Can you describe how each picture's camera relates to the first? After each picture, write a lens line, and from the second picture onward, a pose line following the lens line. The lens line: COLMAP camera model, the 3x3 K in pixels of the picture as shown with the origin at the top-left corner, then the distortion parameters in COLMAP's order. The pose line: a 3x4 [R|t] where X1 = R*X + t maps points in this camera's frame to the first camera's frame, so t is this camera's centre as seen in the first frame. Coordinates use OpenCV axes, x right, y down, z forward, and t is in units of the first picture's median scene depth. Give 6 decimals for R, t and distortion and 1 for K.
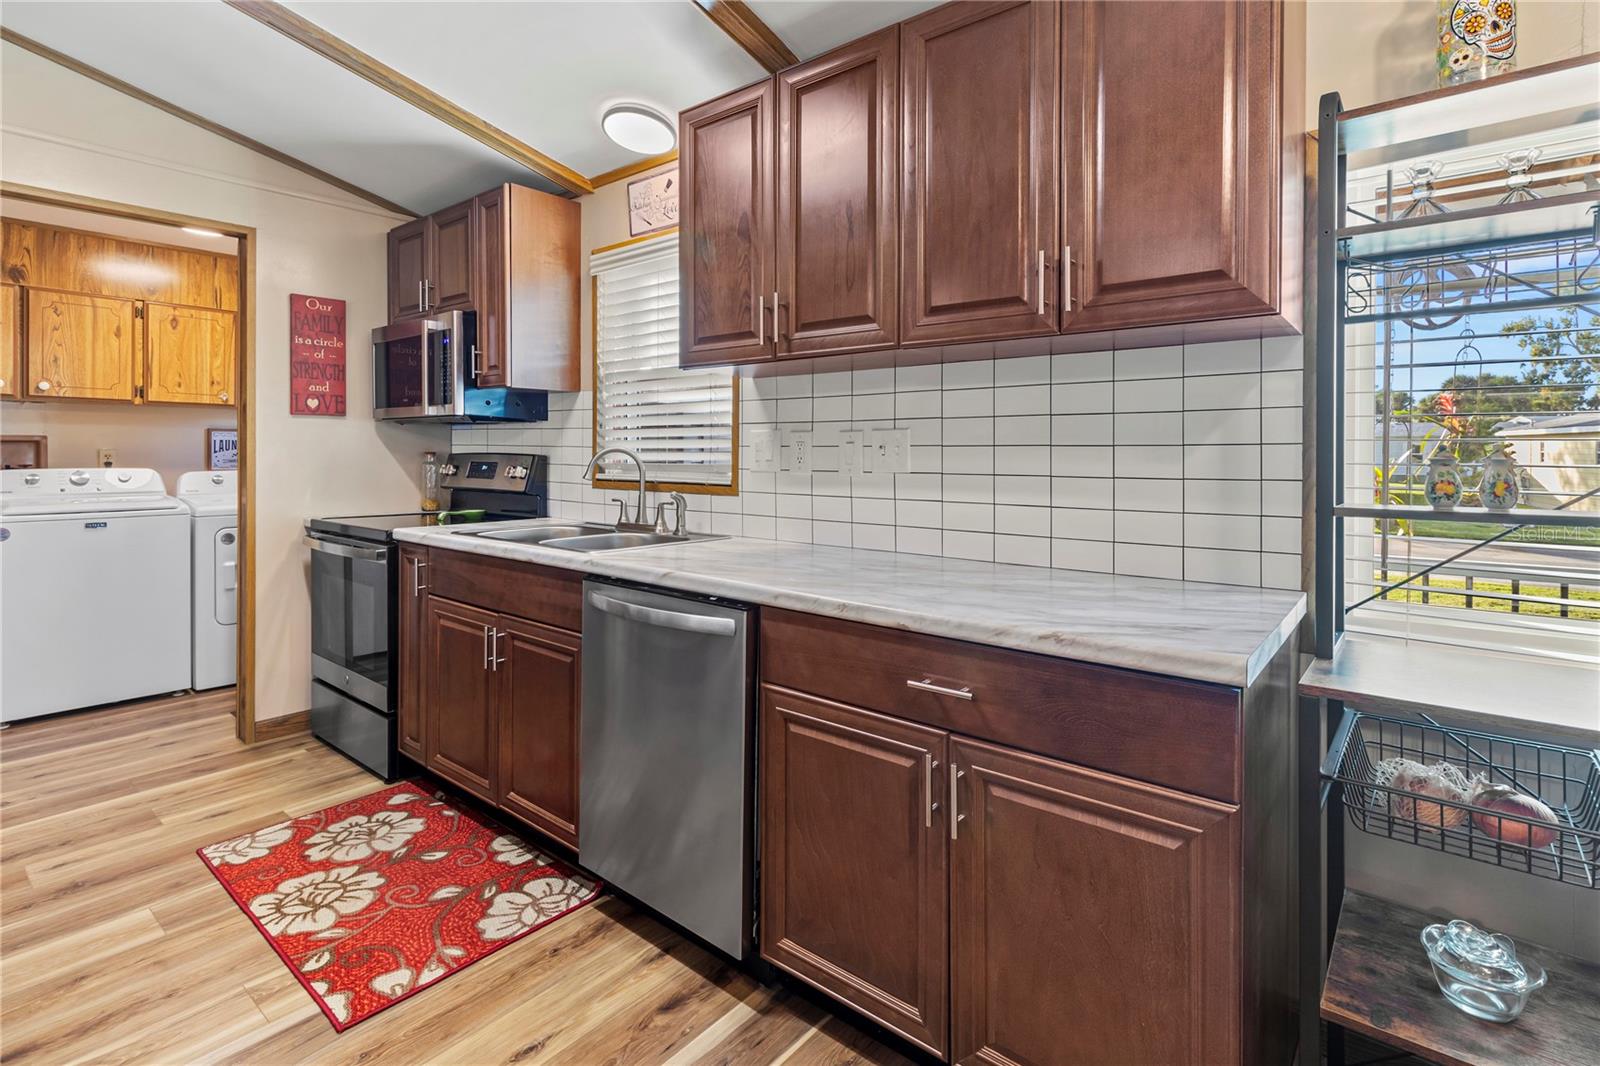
lens RADIAL K [[769.2, 0, 807.1], [0, 769.2, 454.2], [0, 0, 1]] dist [0.003441, 0.000184]
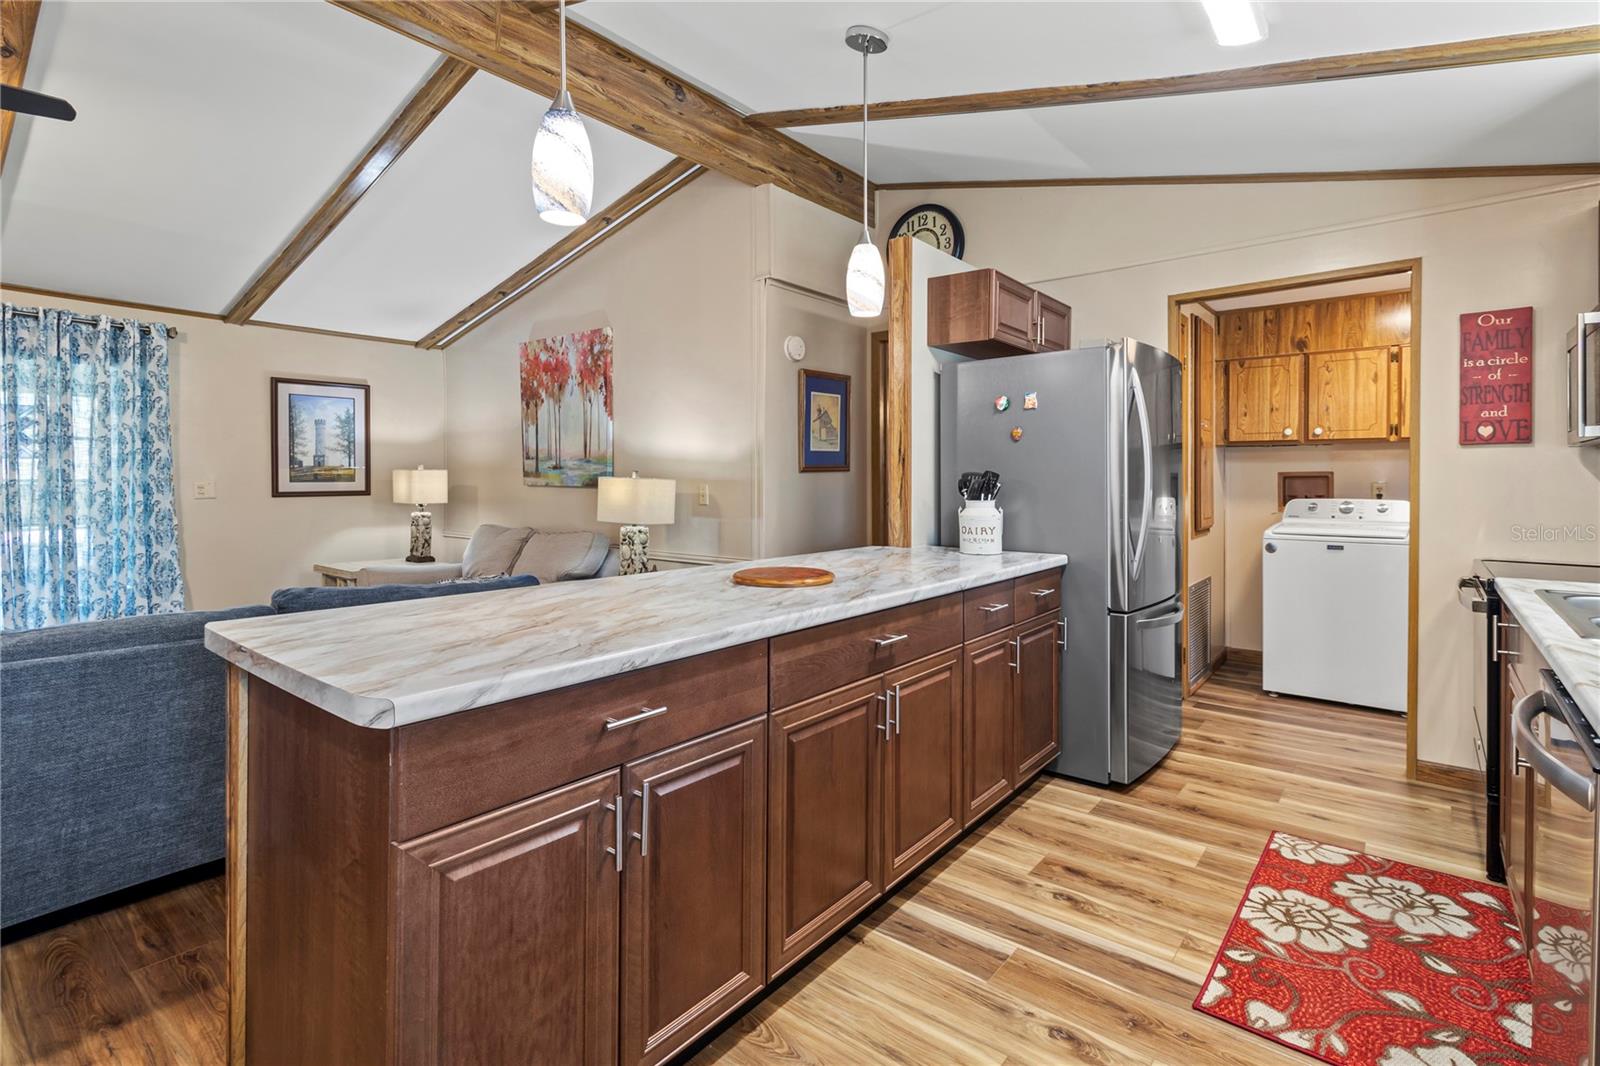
lens RADIAL K [[755.3, 0, 822.8], [0, 755.3, 484.0], [0, 0, 1]] dist [-0.000015, 0.000413]
pose [[0.021372, 0.000445, -0.999772, 0.235951], [-0.005539, 0.999985, 0.000326, -0.000369], [0.999756, 0.005530, 0.021374, 0.222215]]
